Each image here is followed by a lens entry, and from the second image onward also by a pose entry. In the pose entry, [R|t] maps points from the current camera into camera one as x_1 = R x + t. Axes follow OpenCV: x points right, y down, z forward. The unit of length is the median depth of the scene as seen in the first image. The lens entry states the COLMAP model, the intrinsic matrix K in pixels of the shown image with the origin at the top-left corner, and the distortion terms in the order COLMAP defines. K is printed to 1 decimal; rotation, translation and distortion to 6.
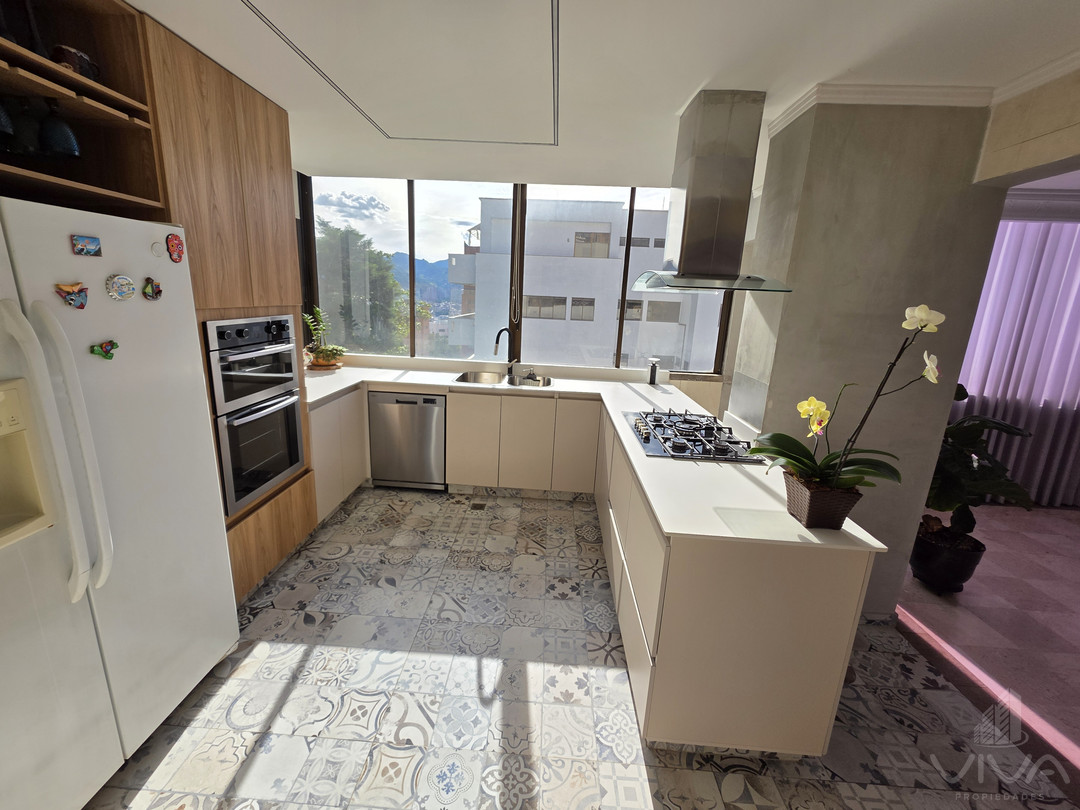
lens RADIAL K [[431.5, 0, 531.4], [0, 431.5, 391.8], [0, 0, 1]] dist [0.003190, 0.000115]
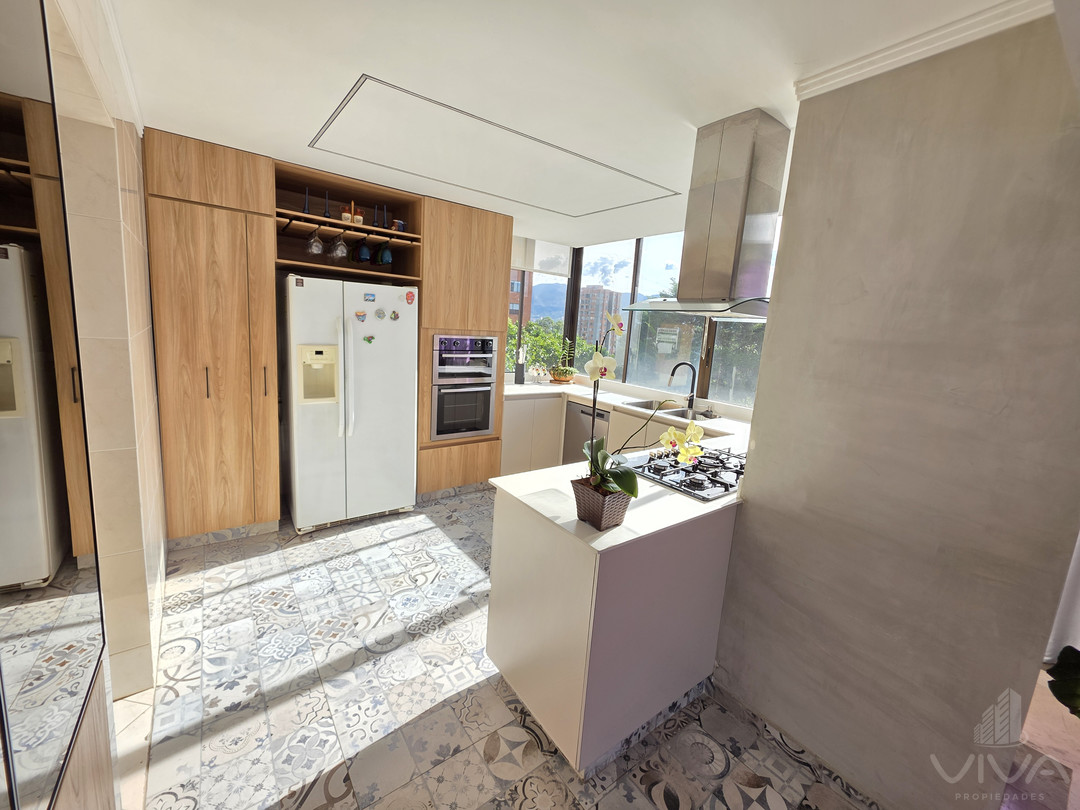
lens RADIAL K [[431.5, 0, 531.4], [0, 431.5, 391.8], [0, 0, 1]] dist [0.003190, 0.000115]
pose [[0.631305, 0.116801, -0.766689, 1.010979], [-0.203884, 0.978815, -0.018765, 0.034414], [0.748255, 0.168162, 0.641744, 0.122249]]
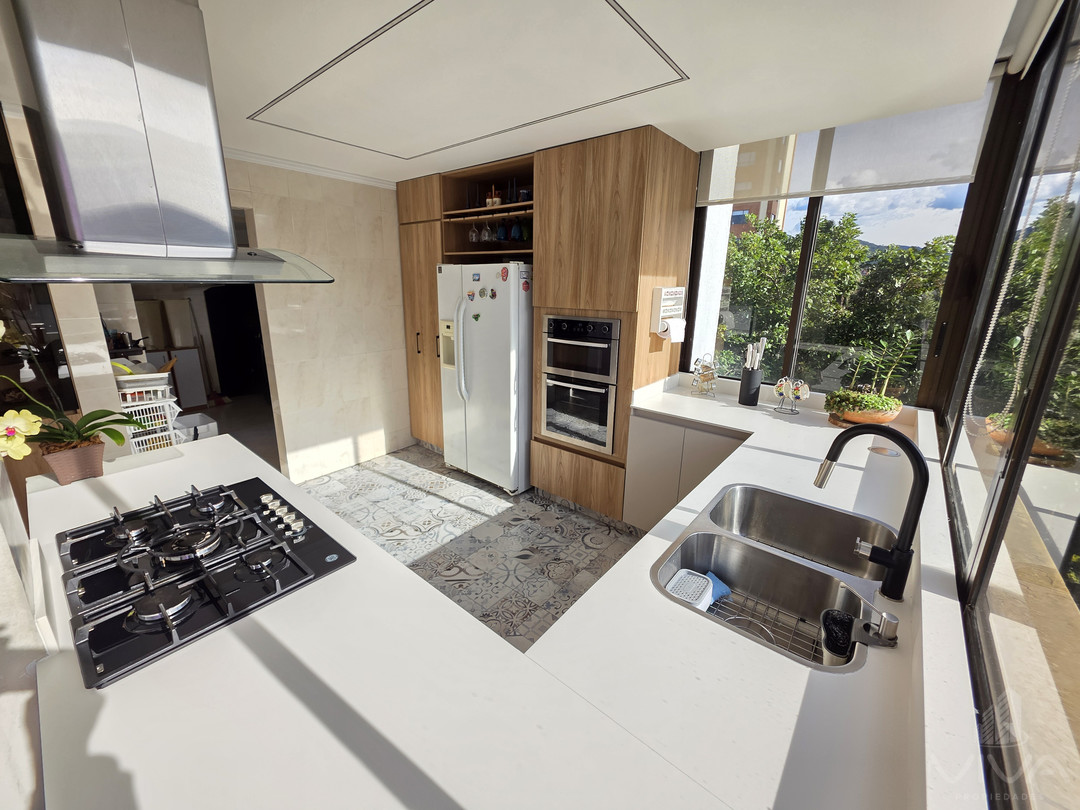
lens RADIAL K [[431.5, 0, 531.4], [0, 431.5, 391.8], [0, 0, 1]] dist [0.003190, 0.000115]
pose [[-0.608118, 0.152098, -0.779140, 0.608863], [-0.208246, 0.916538, 0.341456, -0.436748], [0.766046, 0.369899, -0.525689, 1.898874]]
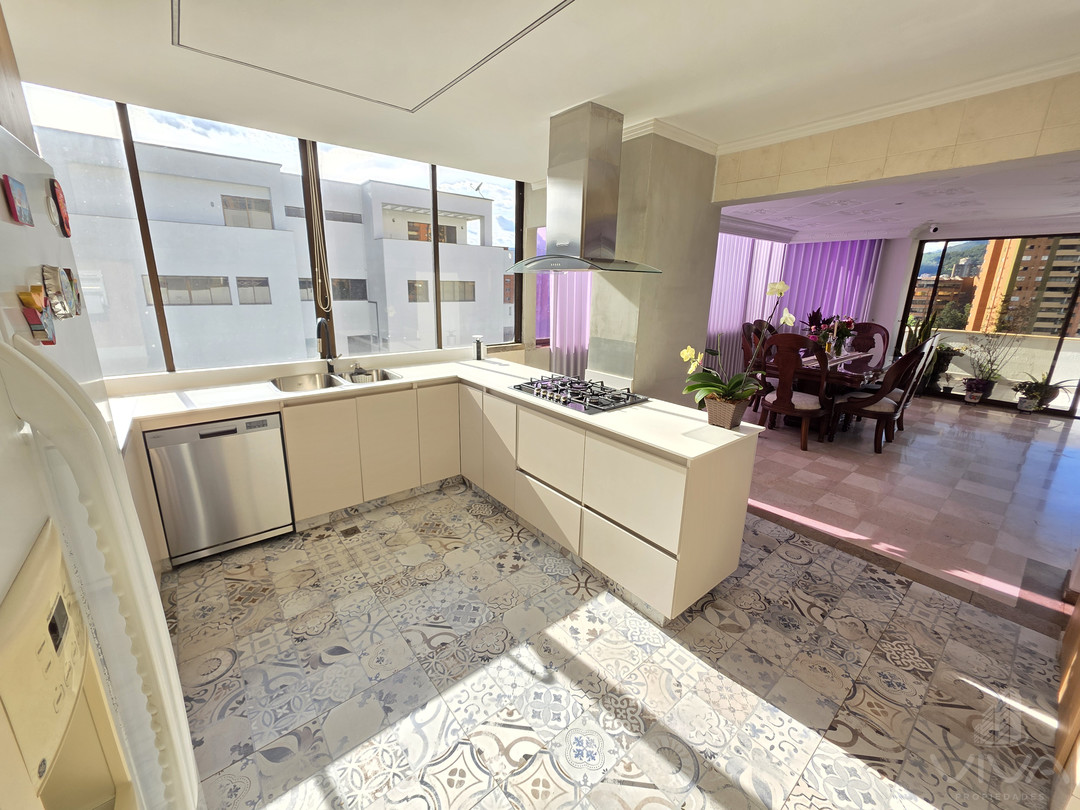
lens RADIAL K [[431.5, 0, 531.4], [0, 431.5, 391.8], [0, 0, 1]] dist [0.003190, 0.000115]
pose [[0.746792, -0.192754, 0.636512, -0.622073], [0.159543, 0.981054, 0.109905, -0.072140], [-0.645638, 0.019475, 0.763396, 0.212256]]
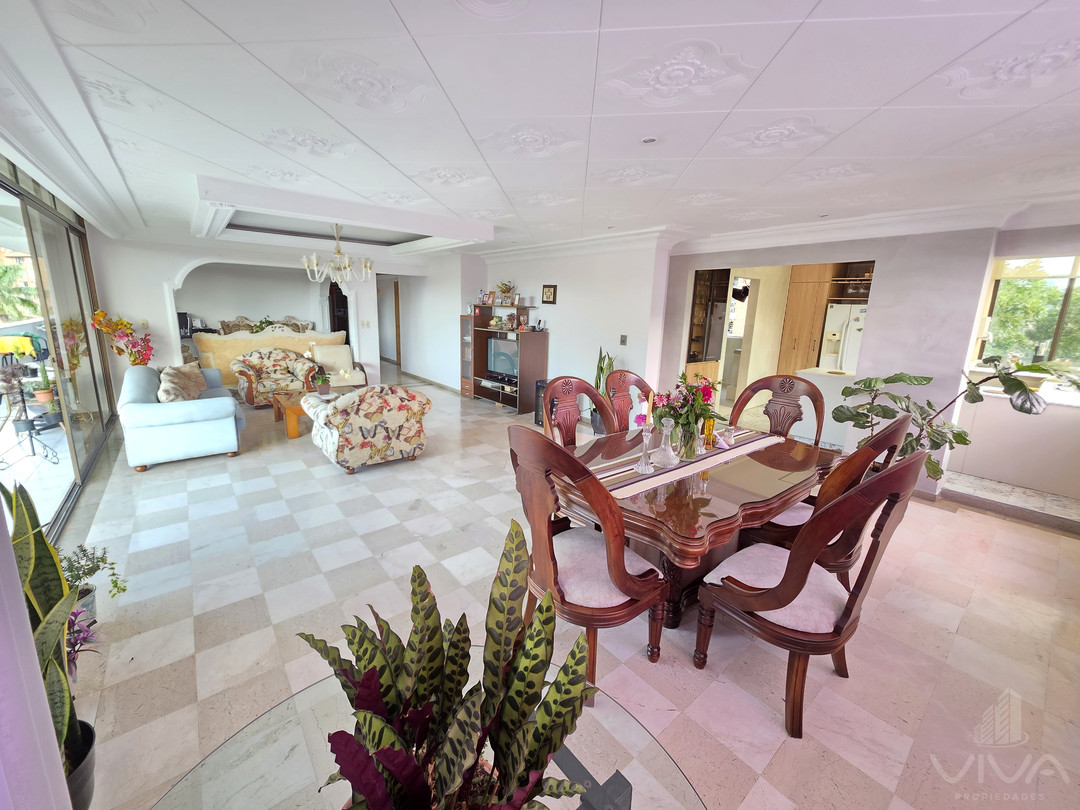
lens RADIAL K [[431.5, 0, 531.4], [0, 431.5, 391.8], [0, 0, 1]] dist [0.003190, 0.000115]
pose [[-0.746736, 0.064141, -0.662021, 3.821707], [-0.204685, 0.924875, 0.320486, -0.185139], [0.632843, 0.374824, -0.677508, 1.596248]]
